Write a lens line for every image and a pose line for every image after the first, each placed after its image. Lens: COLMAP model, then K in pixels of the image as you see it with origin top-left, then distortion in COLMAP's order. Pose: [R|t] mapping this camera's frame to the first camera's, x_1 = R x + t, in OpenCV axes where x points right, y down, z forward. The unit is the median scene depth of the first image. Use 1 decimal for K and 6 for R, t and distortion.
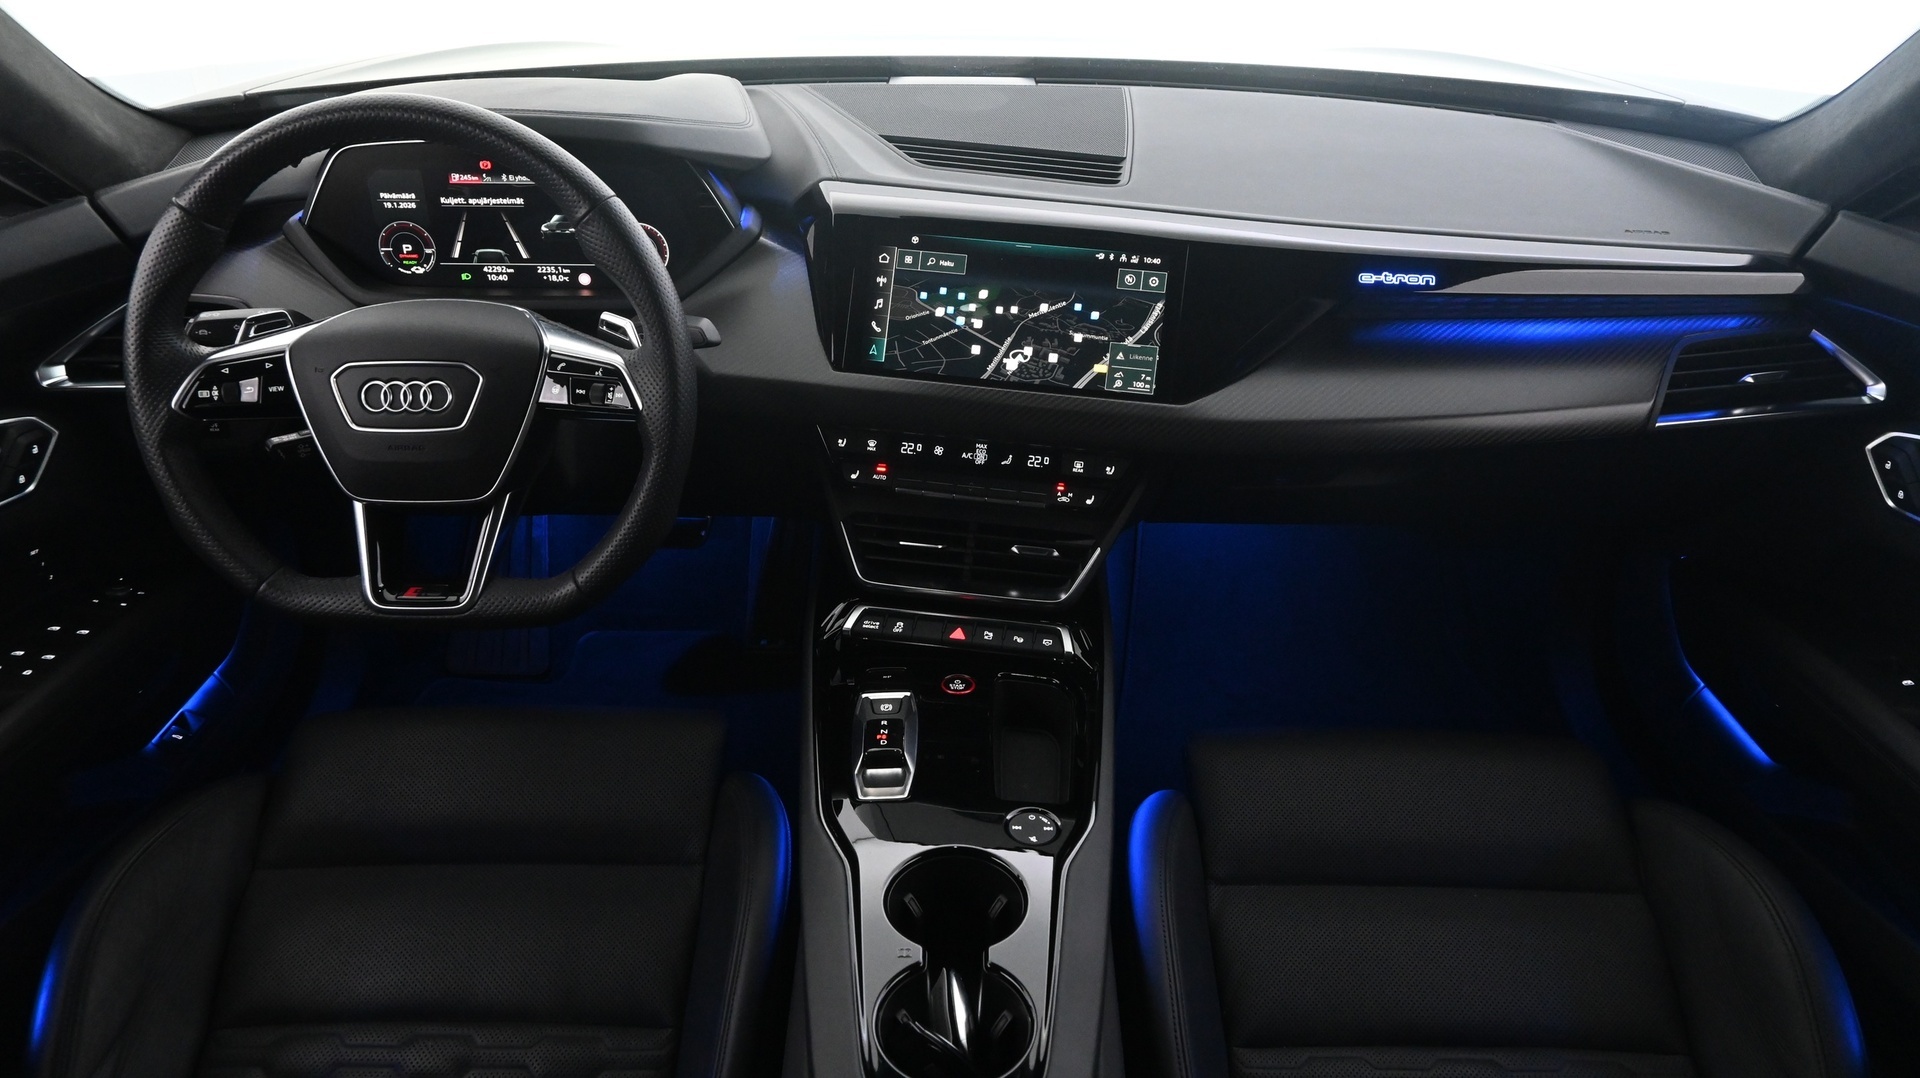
lens RADIAL K [[1298.7, 0, 961.6], [0, 1298.7, 537.8], [0, 0, 1]] dist [-0.011173, 0.002287]
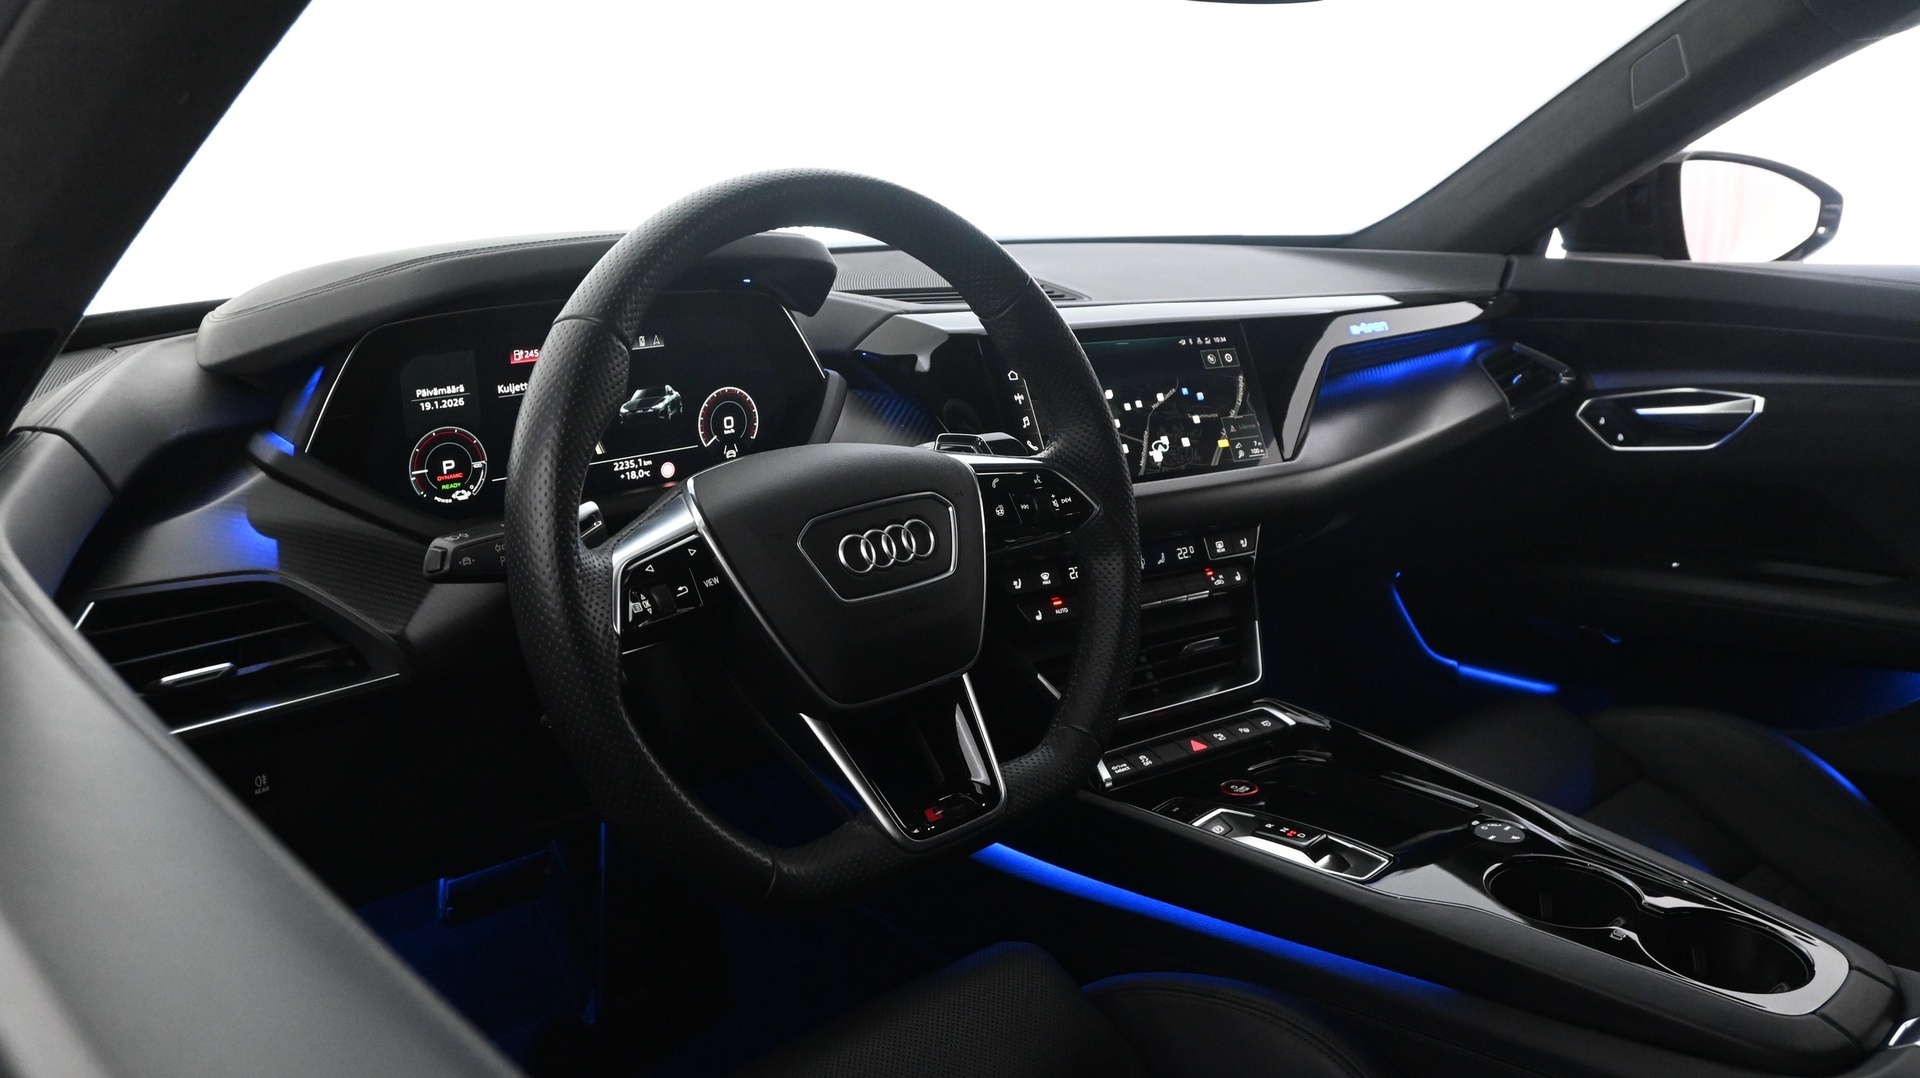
lens RADIAL K [[1429.3, 0, 959.2], [0, 1429.3, 532.2], [0, 0, 1]] dist [-0.032536, -0.000508]
pose [[0.736608, -0.192566, 0.648326, -0.773435], [0.350040, 0.928777, -0.121840, -0.002052], [-0.578688, 0.316688, 0.751551, 0.298398]]
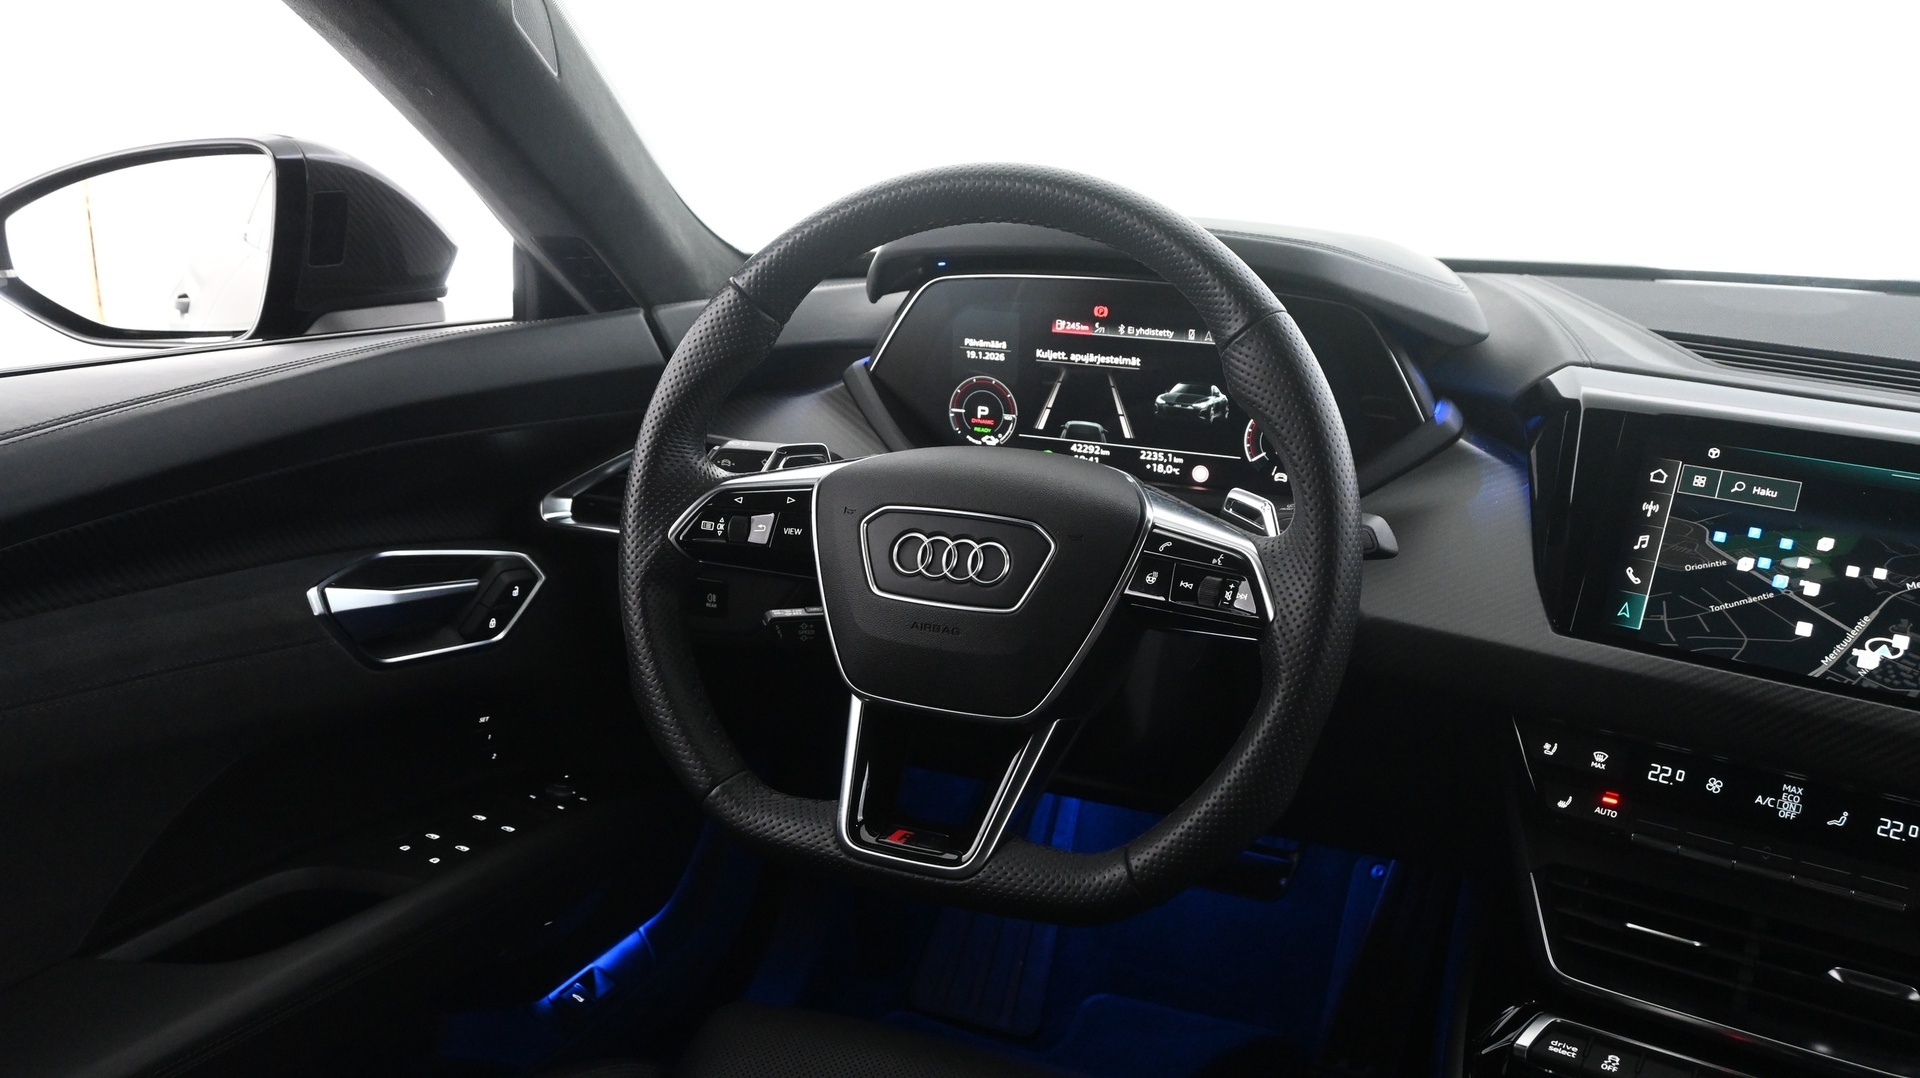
lens RADIAL K [[1619.4, 0, 961.9], [0, 1619.4, 534.9], [0, 0, 1]] dist [-0.018621, 0.006664]
pose [[0.917403, 0.109649, -0.382556, -0.067972], [-0.202081, 0.956490, -0.210455, 0.054461], [0.342834, 0.270379, 0.899644, 0.161245]]
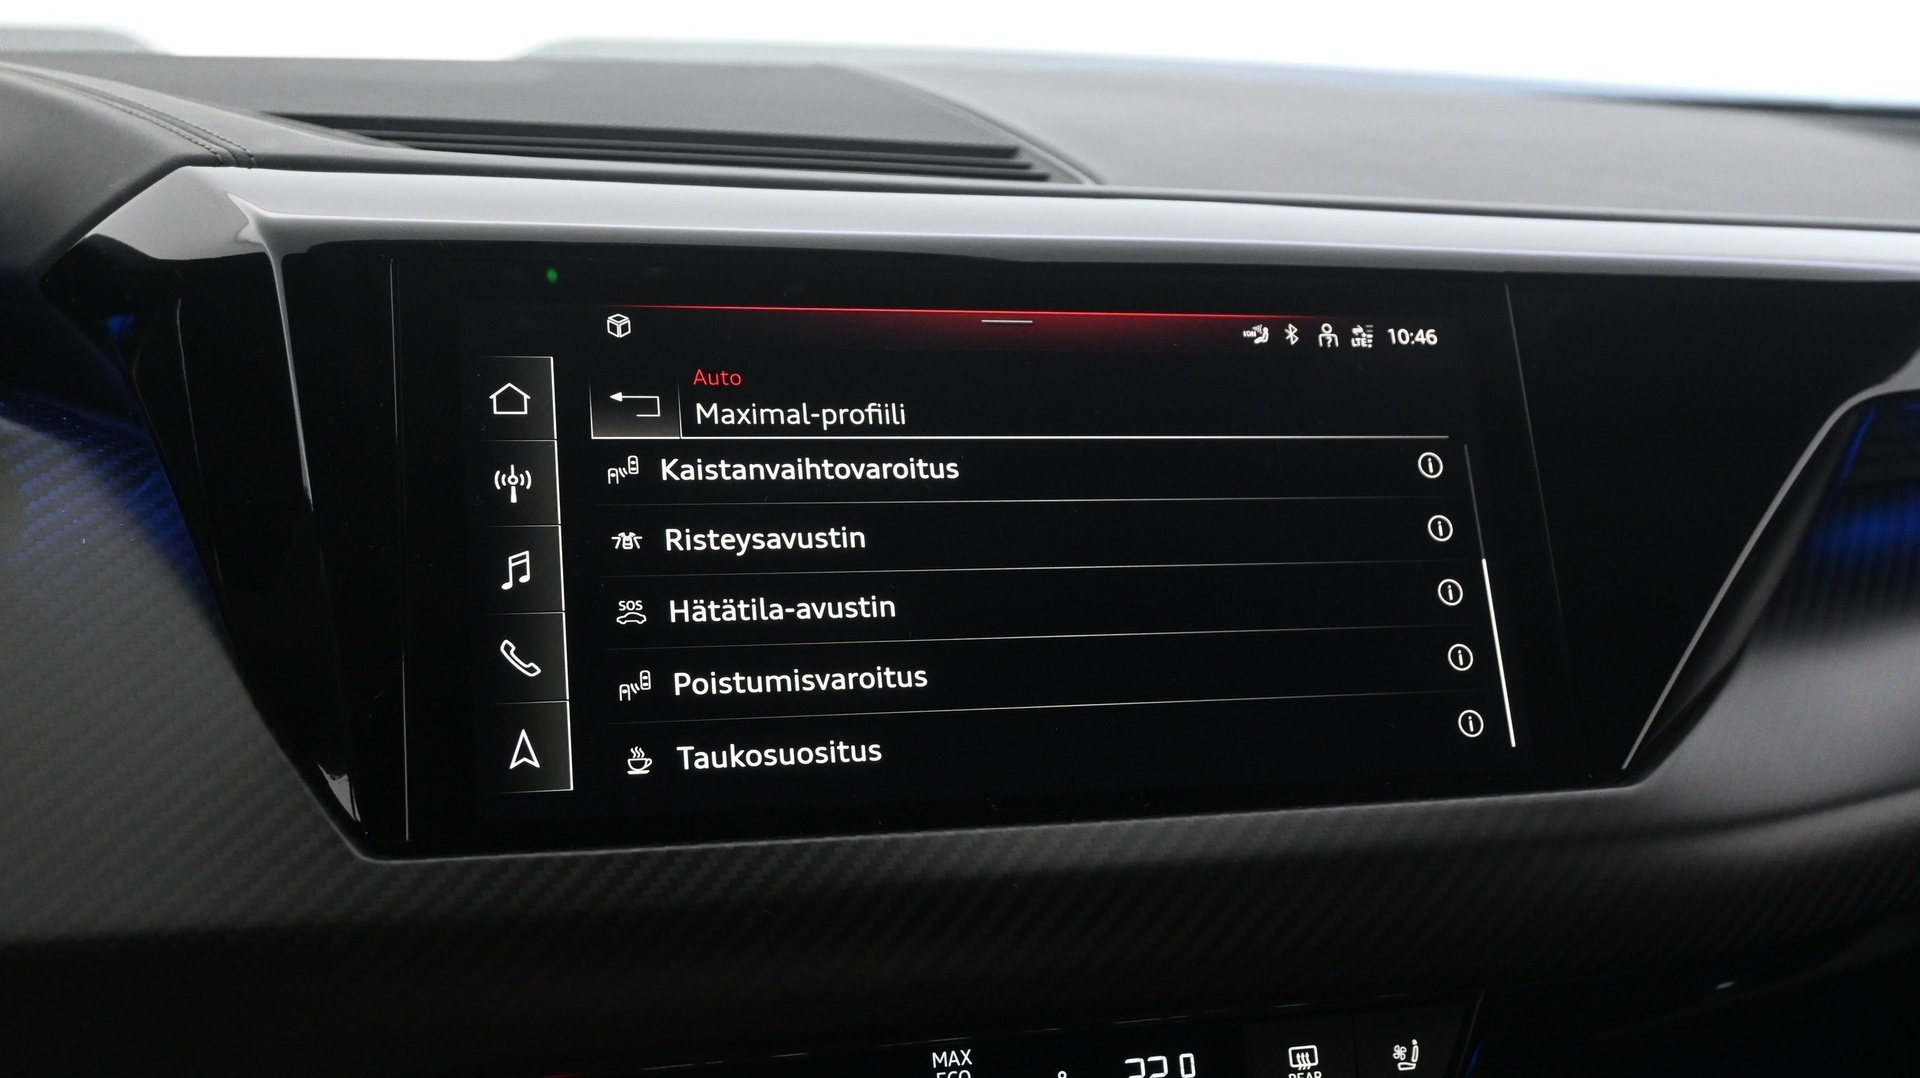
lens RADIAL K [[2203.5, 0, 960.2], [0, 2203.5, 537.8], [0, 0, 1]] dist [0.008277, 0.000000]
pose [[0.895483, -0.089173, 0.436072, -0.175309], [0.200413, 0.955571, -0.216145, -0.076506], [-0.397424, 0.280948, 0.873569, 0.592843]]
